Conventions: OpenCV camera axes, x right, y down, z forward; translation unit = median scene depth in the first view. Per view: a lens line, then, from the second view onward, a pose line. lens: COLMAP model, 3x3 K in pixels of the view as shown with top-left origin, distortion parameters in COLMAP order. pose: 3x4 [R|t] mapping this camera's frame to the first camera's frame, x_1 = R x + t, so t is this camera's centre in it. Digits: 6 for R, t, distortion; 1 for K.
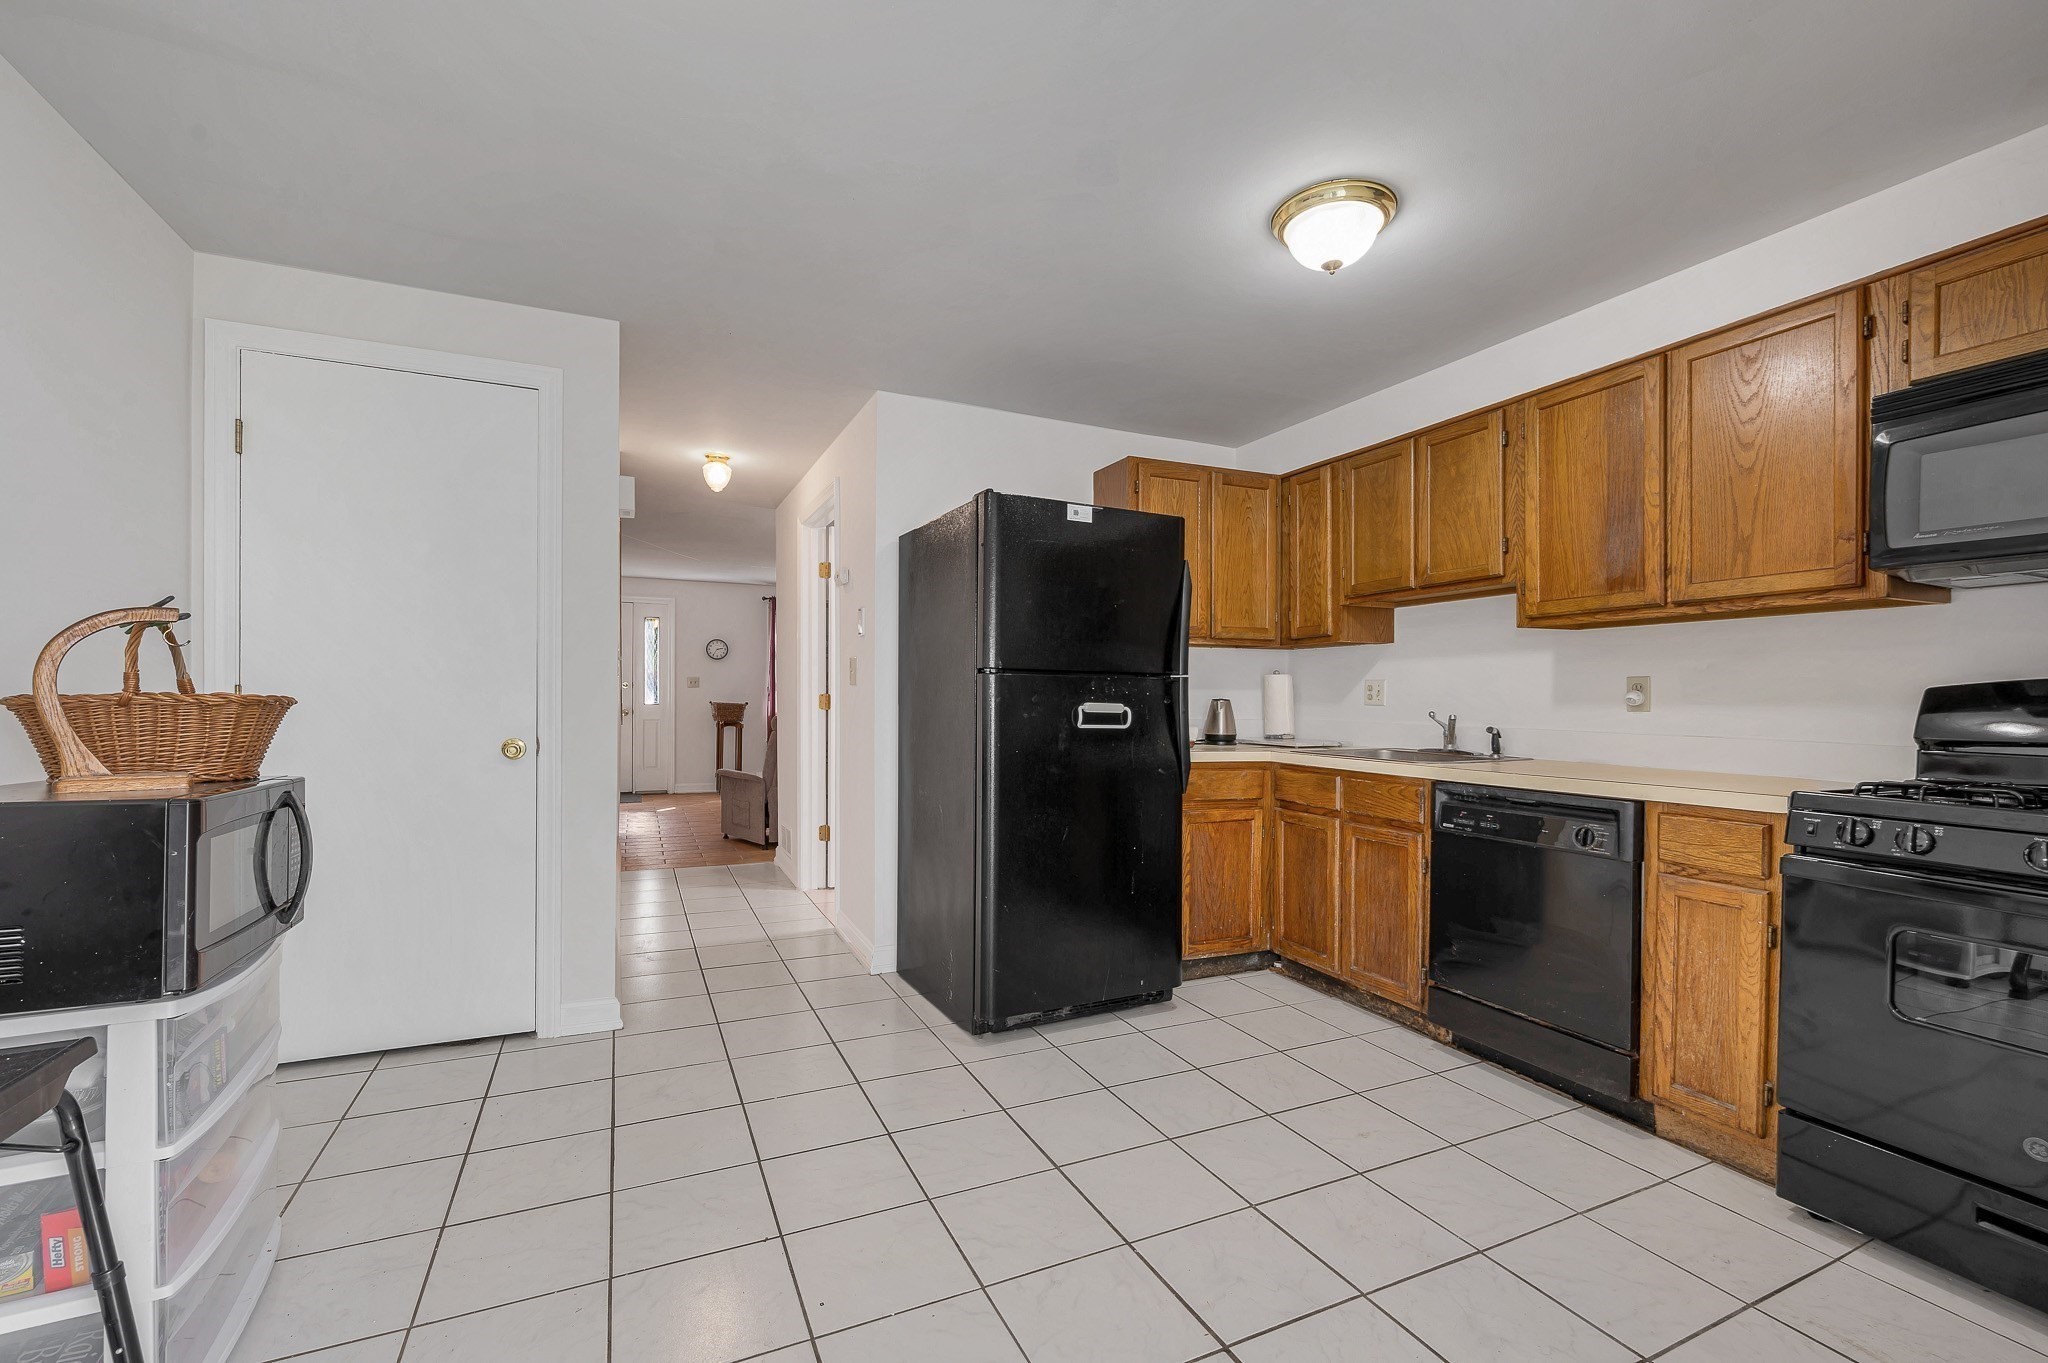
lens RADIAL K [[858.6, 0, 1020.3], [0, 858.6, 709.3], [0, 0, 1]] dist [0.001494, -0.000484]
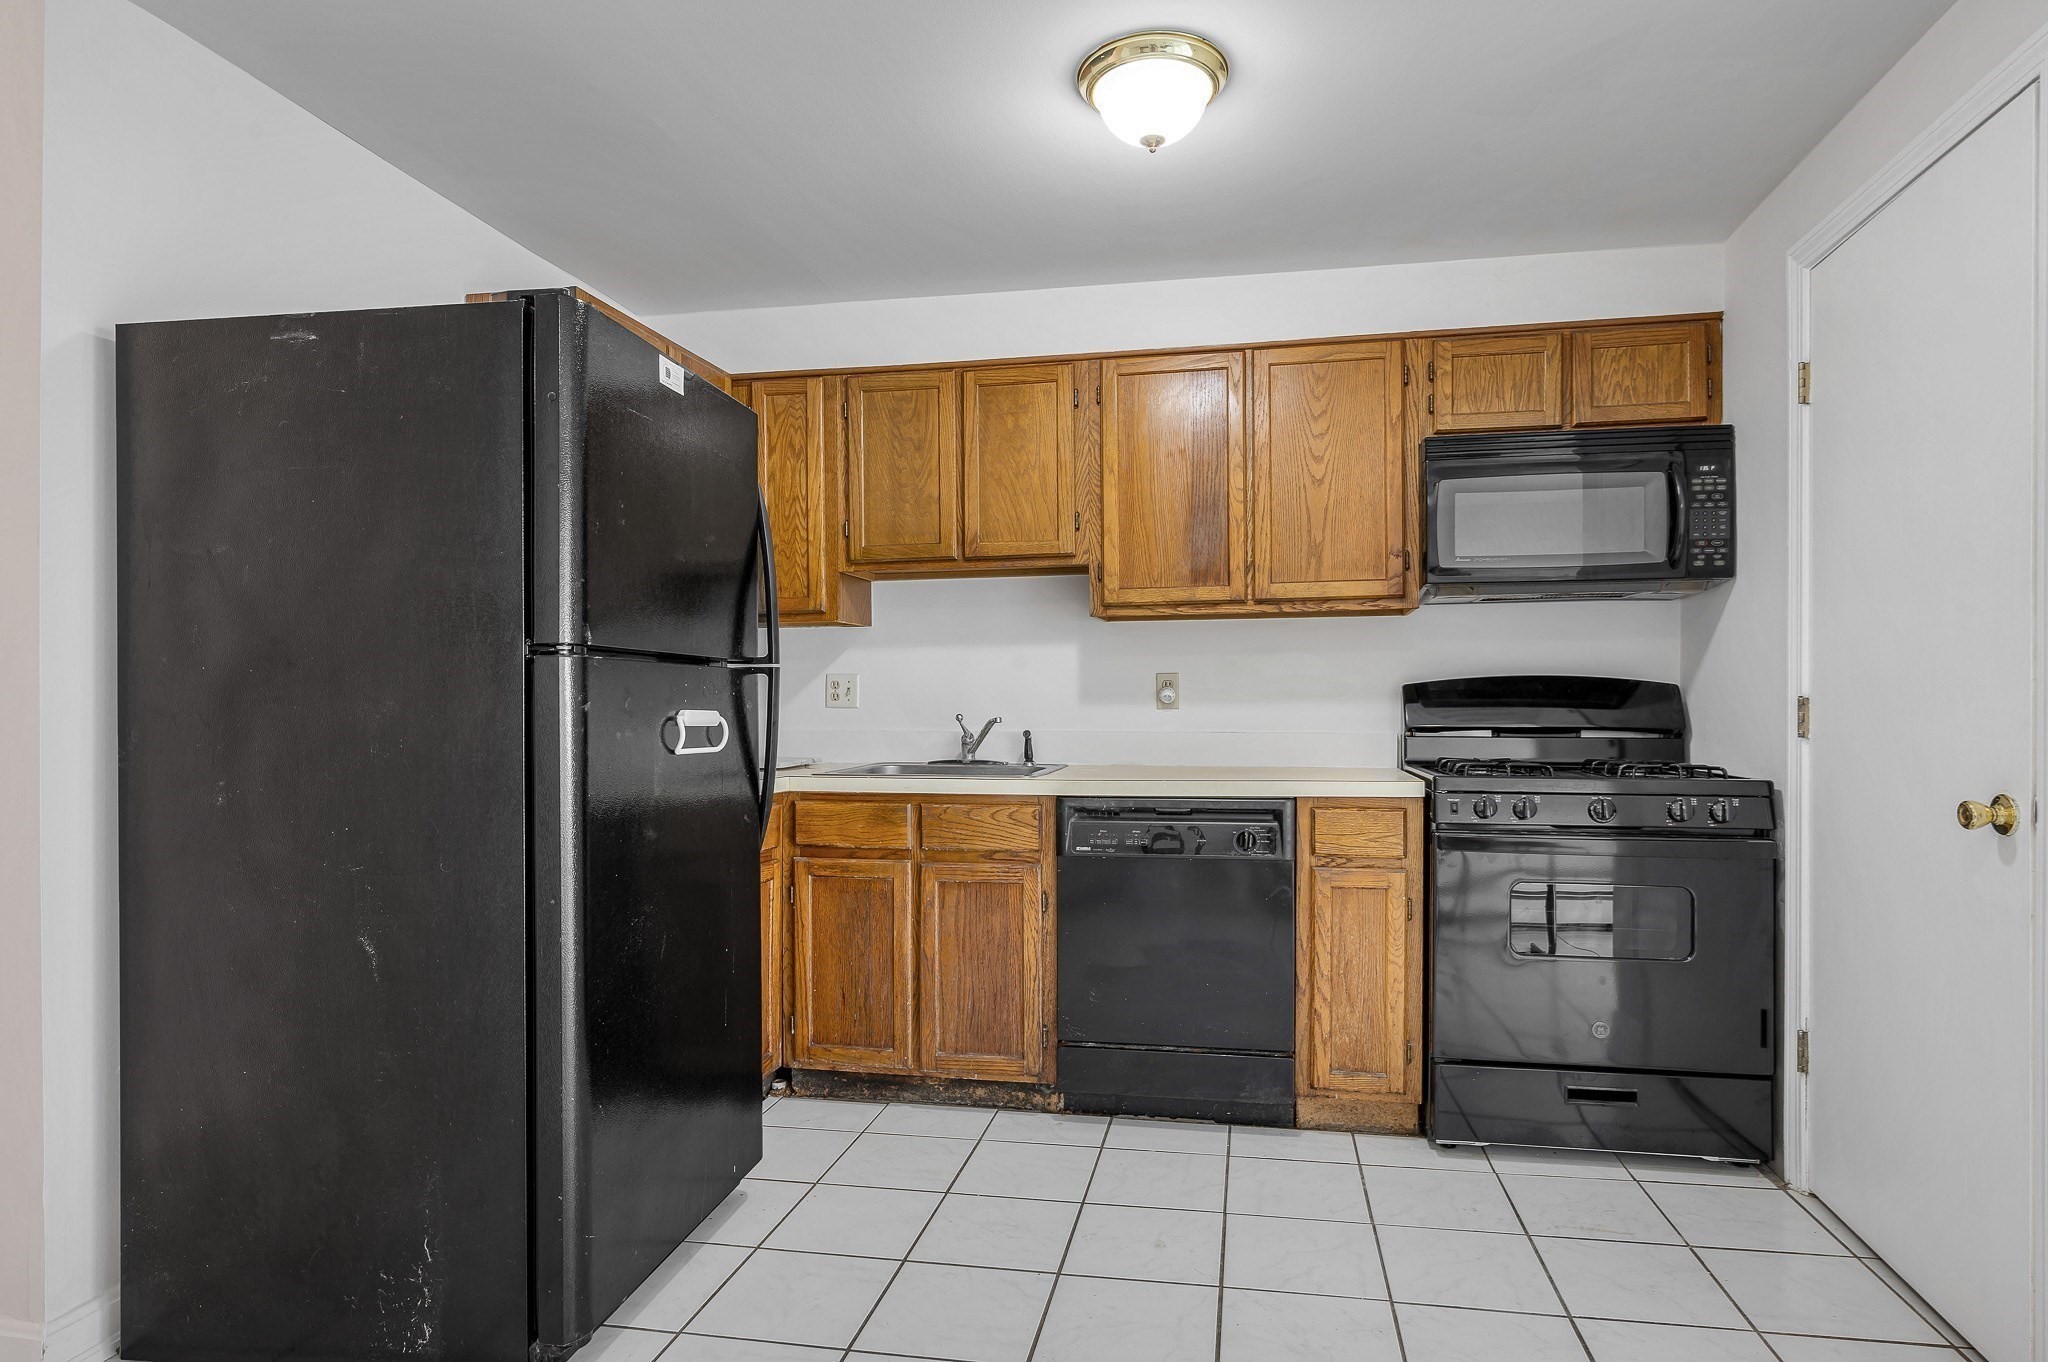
lens RADIAL K [[1142.5, 0, 1031.9], [0, 1142.5, 704.6], [0, 0, 1]] dist [-0.004162, -0.000417]
pose [[0.576410, -0.013616, 0.817048, -0.460418], [0.020037, 0.999796, 0.002526, -0.009377], [-0.816915, 0.014915, 0.576565, 0.417894]]
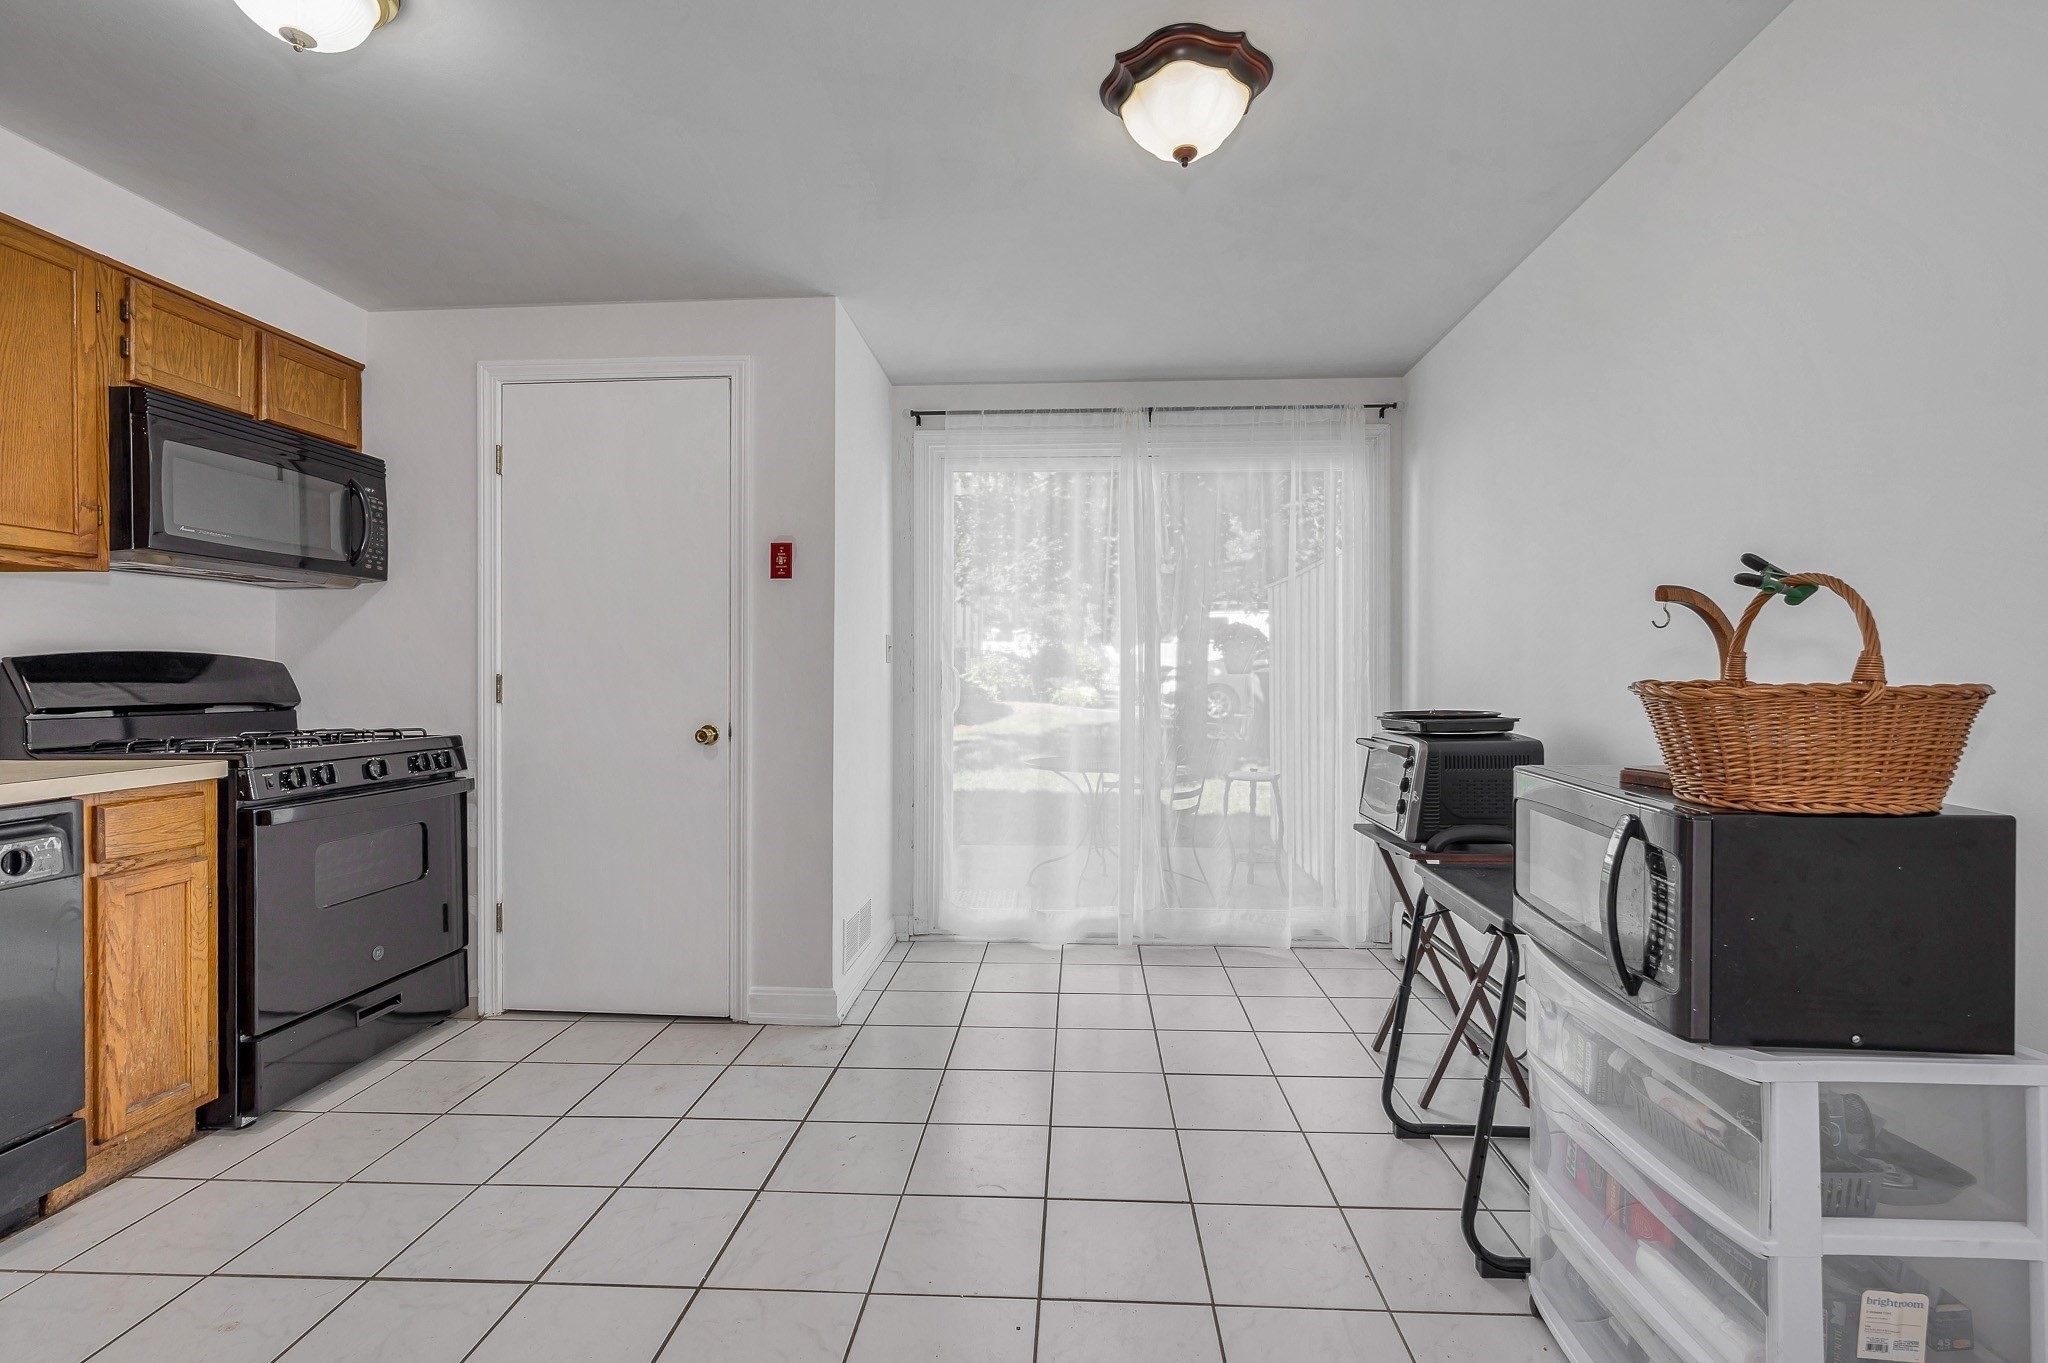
lens RADIAL K [[939.0, 0, 1032.1], [0, 939.0, 692.4], [0, 0, 1]] dist [-0.001571, -0.000197]
pose [[-0.884011, -0.019008, 0.467079, -0.410343], [-0.004328, 0.999463, 0.032482, -0.019840], [-0.467446, 0.026693, -0.883619, 1.169234]]
